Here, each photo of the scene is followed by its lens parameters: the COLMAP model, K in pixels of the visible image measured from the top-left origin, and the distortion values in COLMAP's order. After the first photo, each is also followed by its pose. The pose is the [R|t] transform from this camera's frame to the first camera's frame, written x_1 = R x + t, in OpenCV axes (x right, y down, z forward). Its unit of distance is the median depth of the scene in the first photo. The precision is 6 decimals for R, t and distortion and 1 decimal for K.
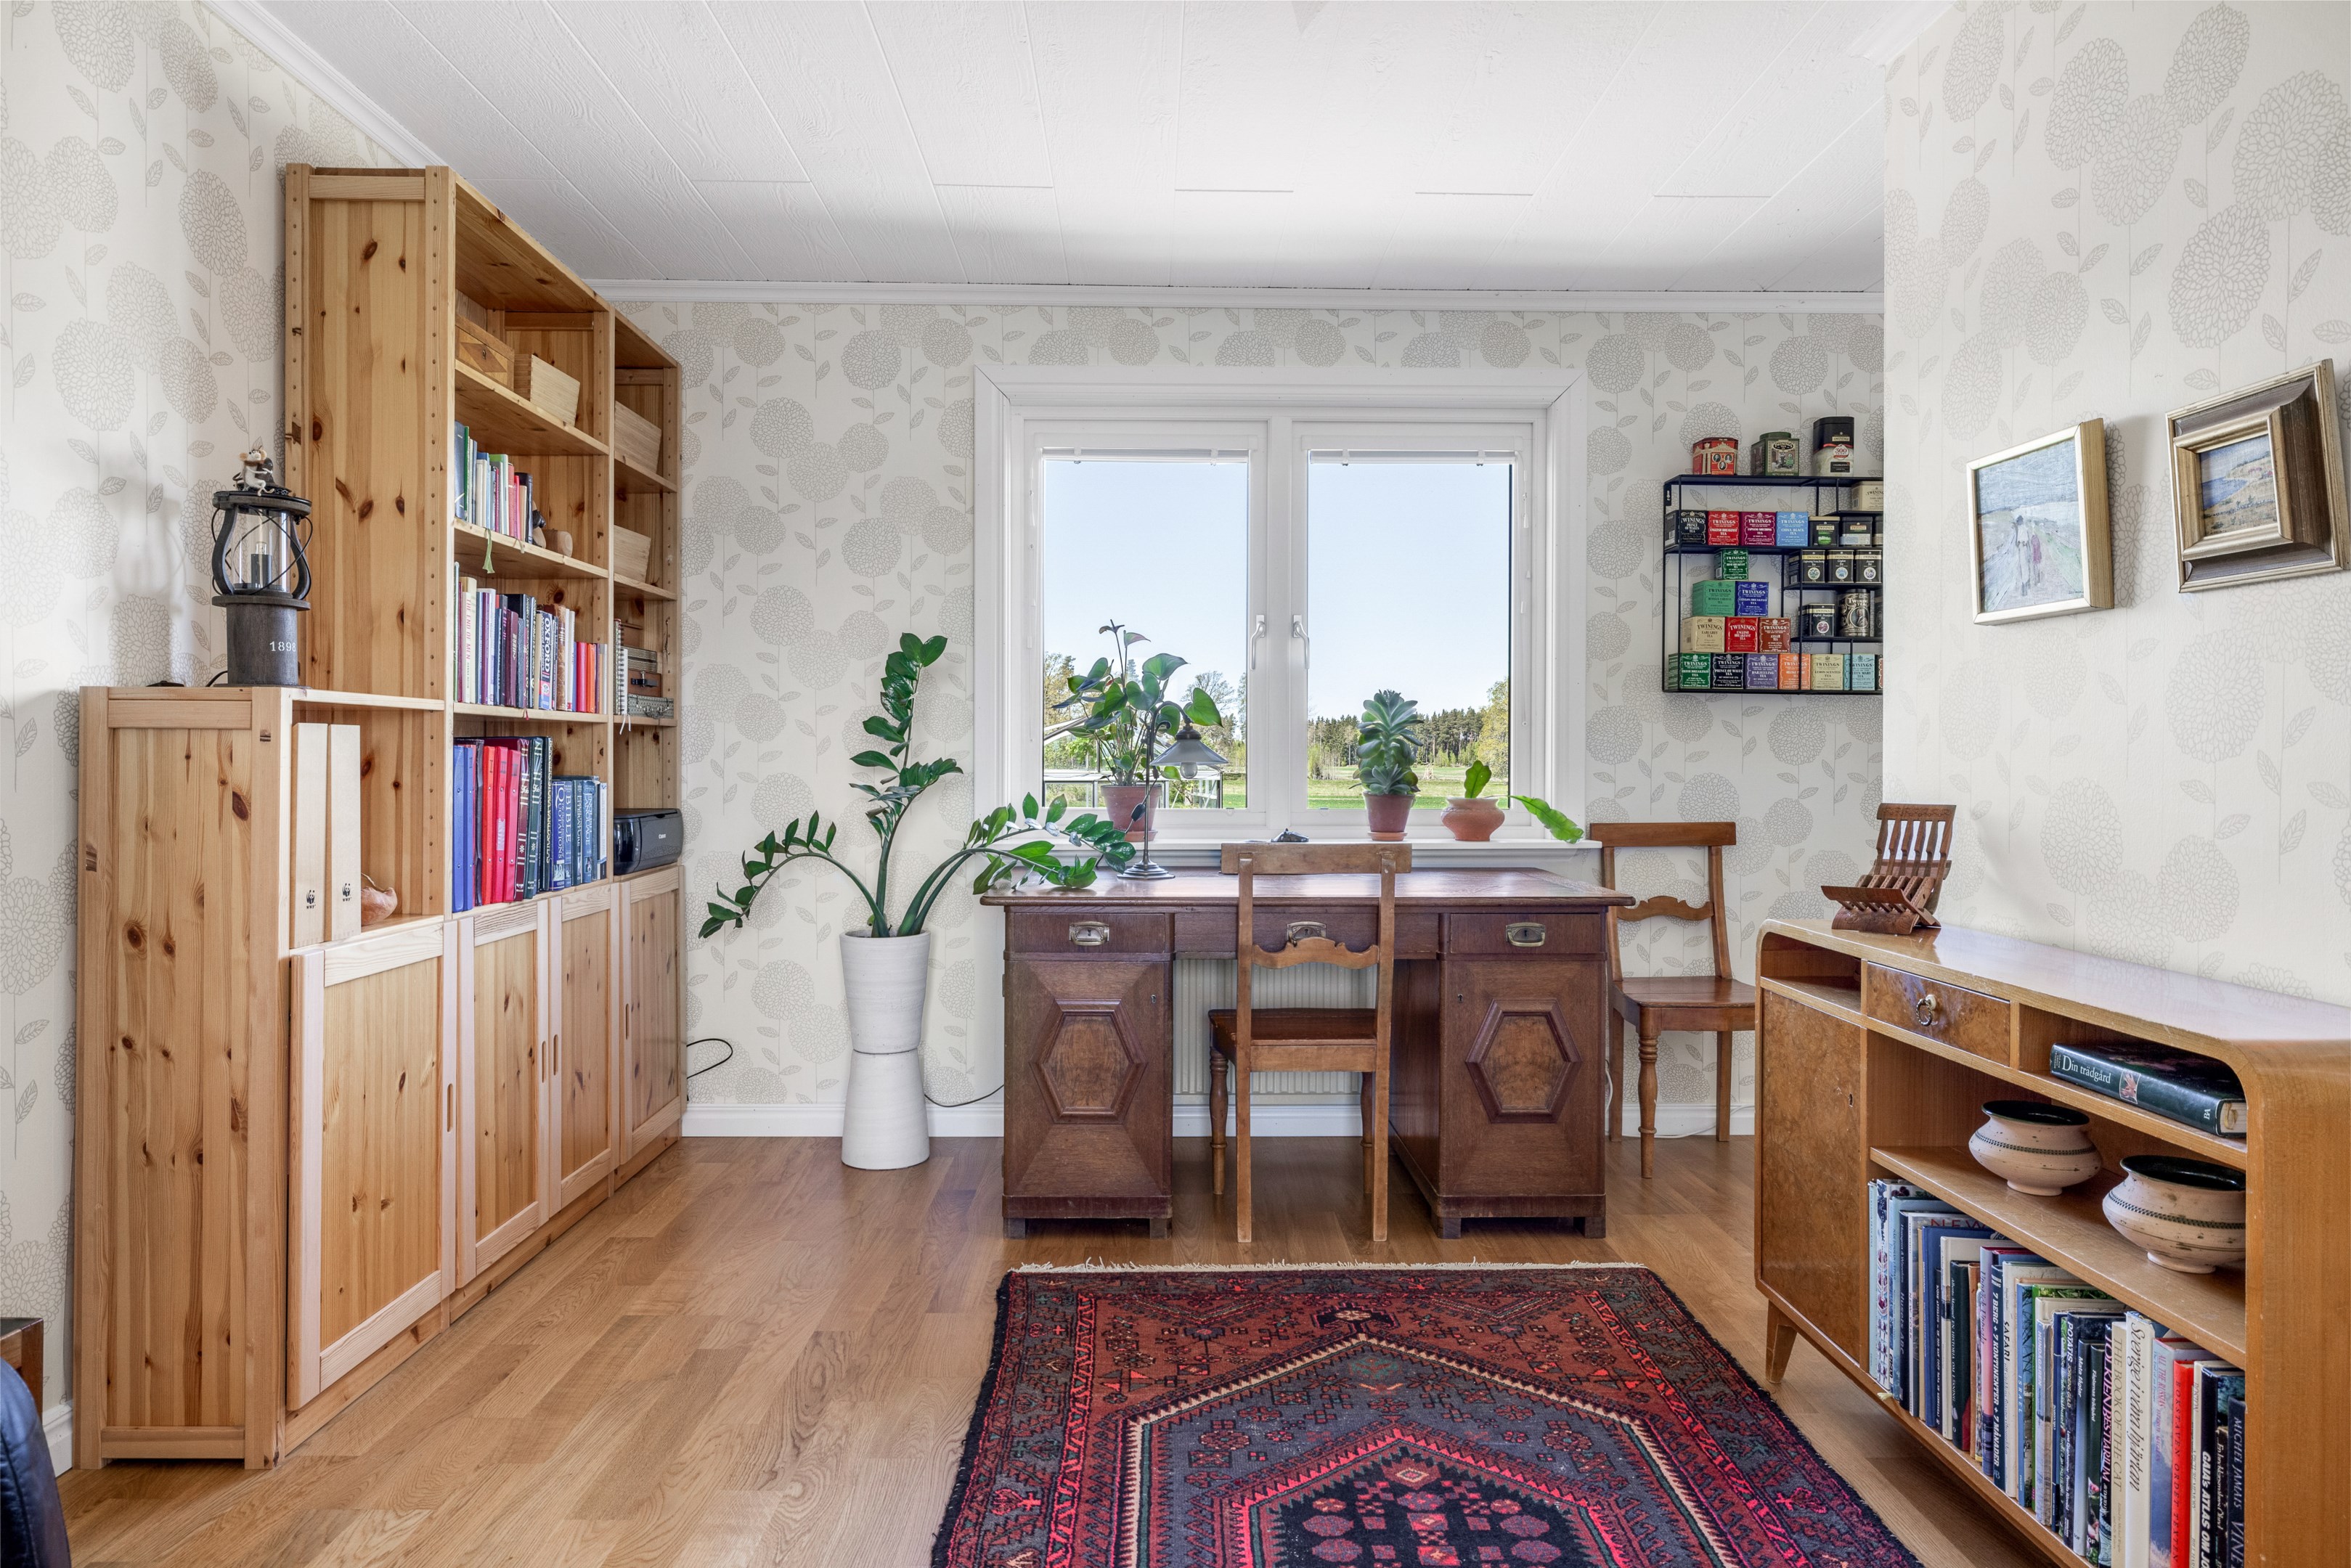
lens RADIAL K [[1419.2, 0, 1175.5], [0, 1419.2, 784.0], [0, 0, 1]] dist [-0.003516, 0.003239]
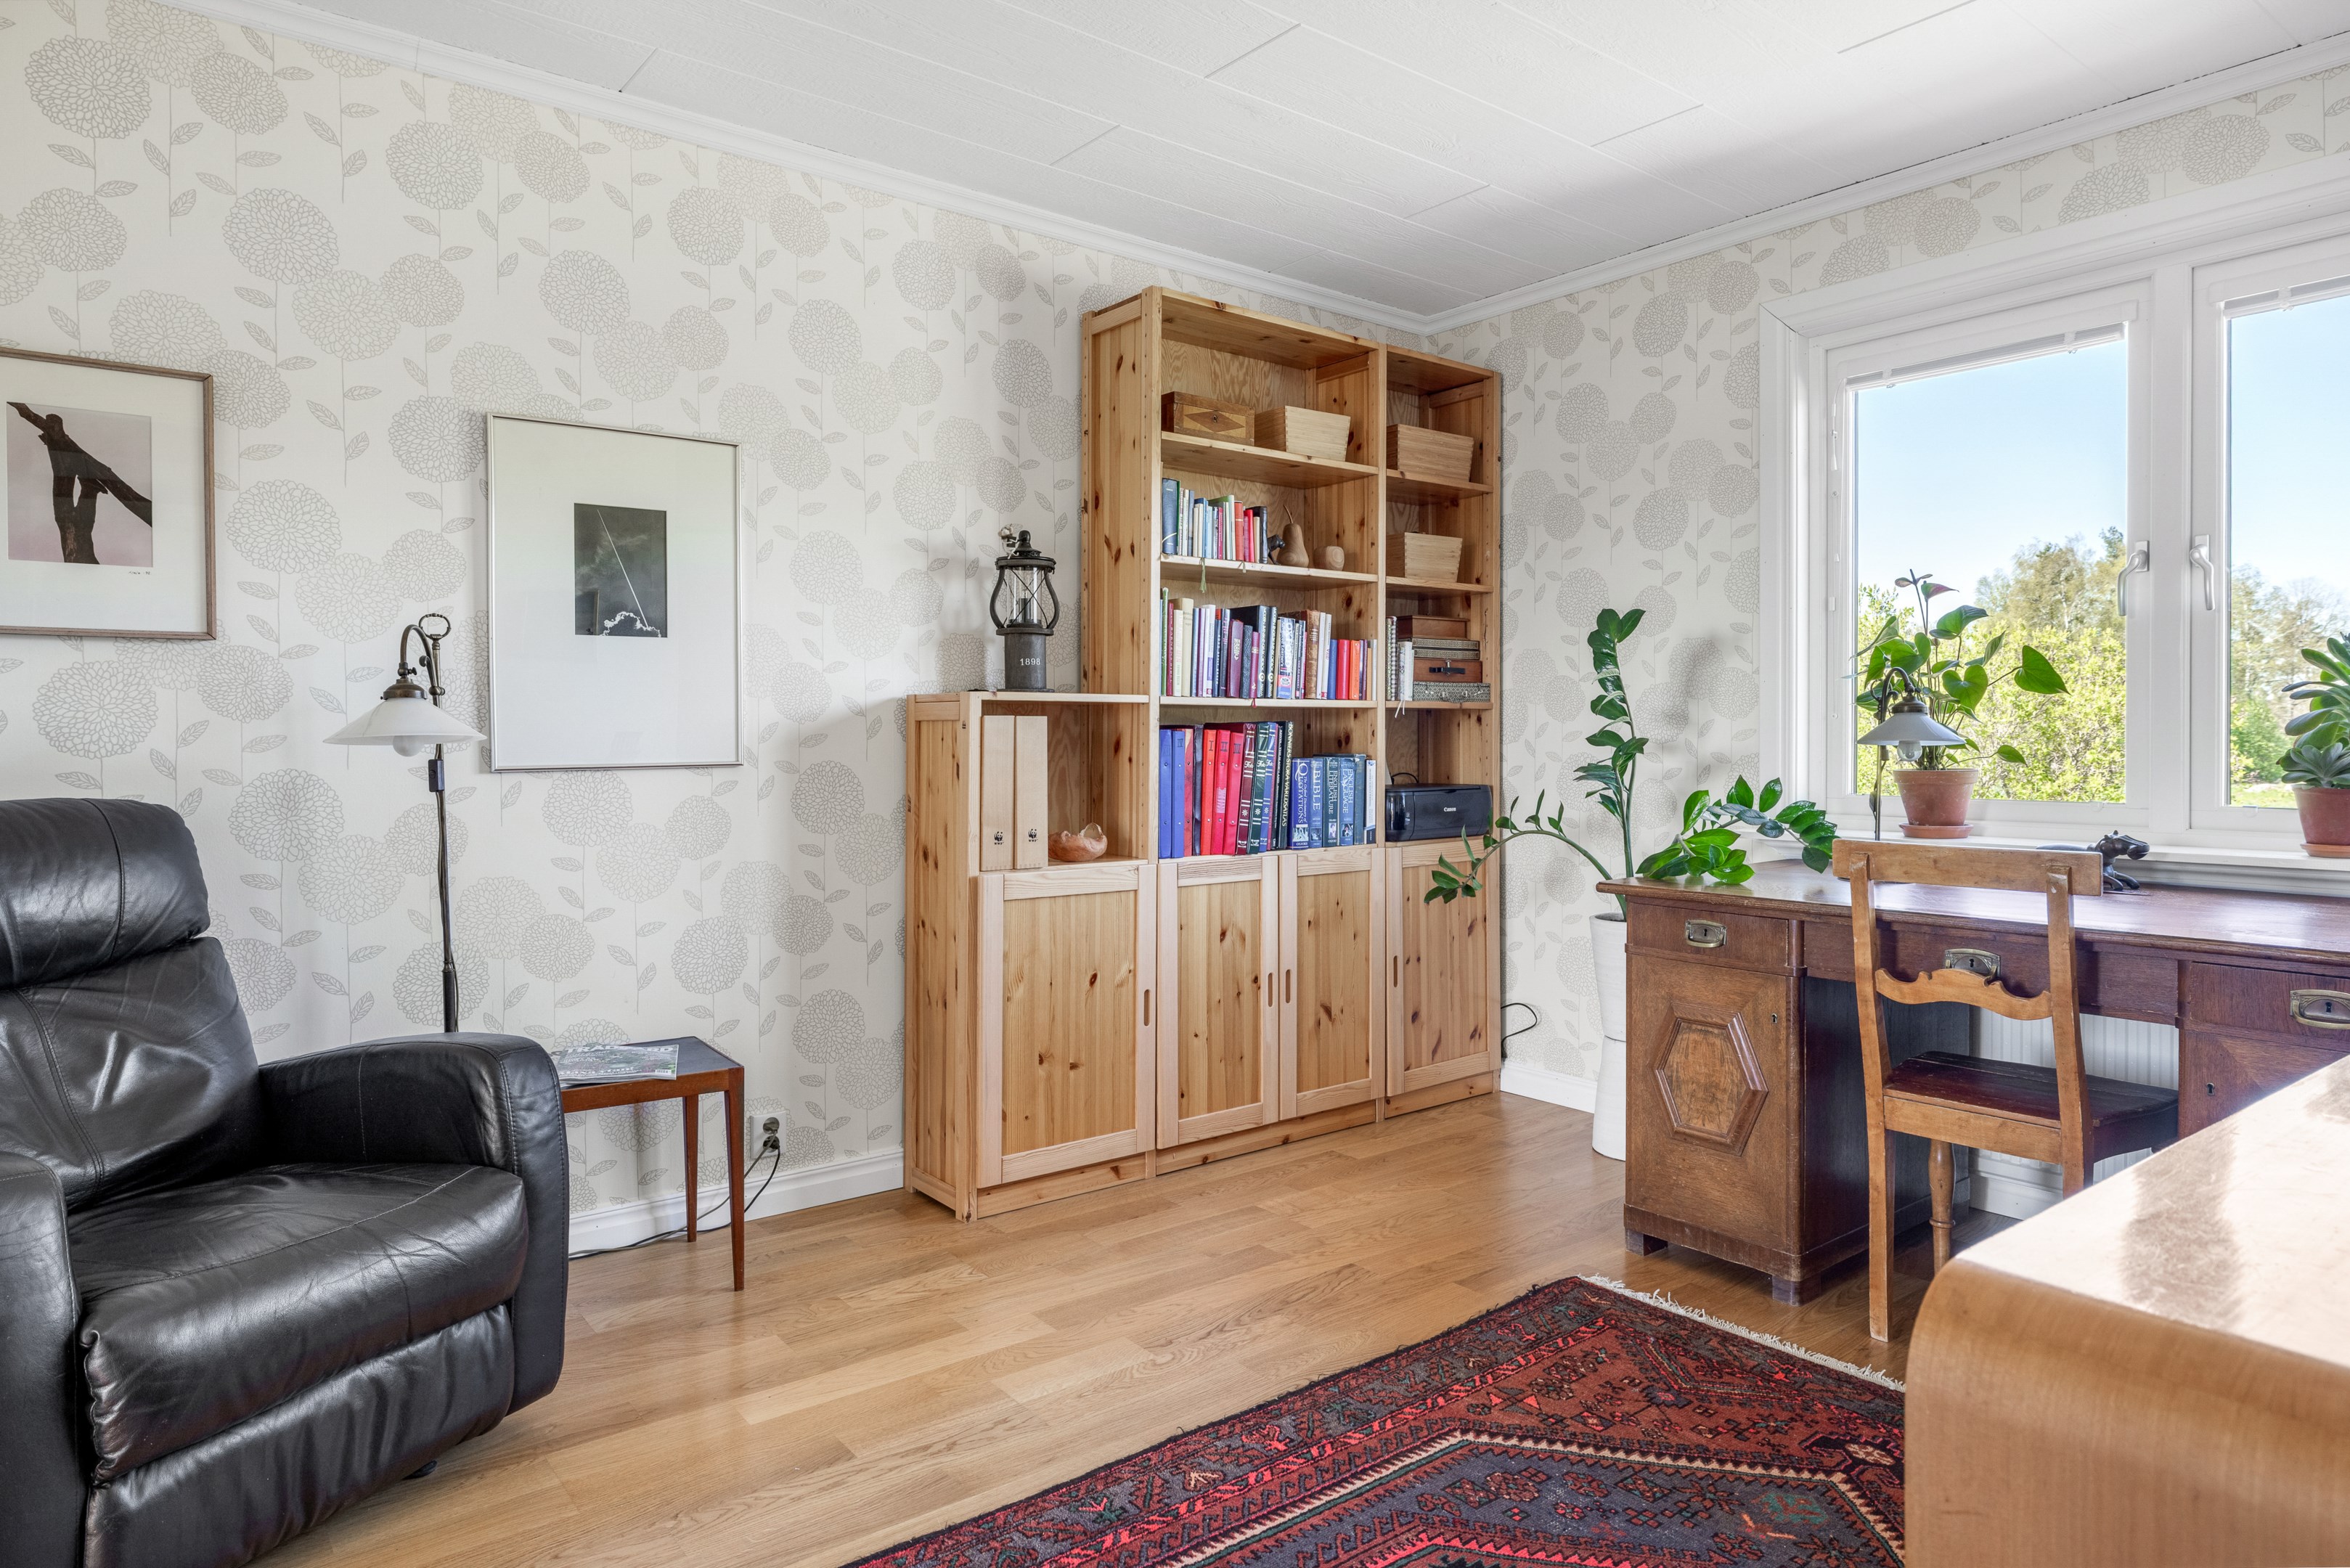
lens RADIAL K [[1404.9, 0, 1170.8], [0, 1404.9, 761.7], [0, 0, 1]] dist [-0.003160, 0.001175]
pose [[0.595924, 0.009181, -0.802988, 0.478896], [-0.010598, 0.999937, 0.003568, -0.002275], [0.802971, 0.006384, 0.595984, 0.219677]]
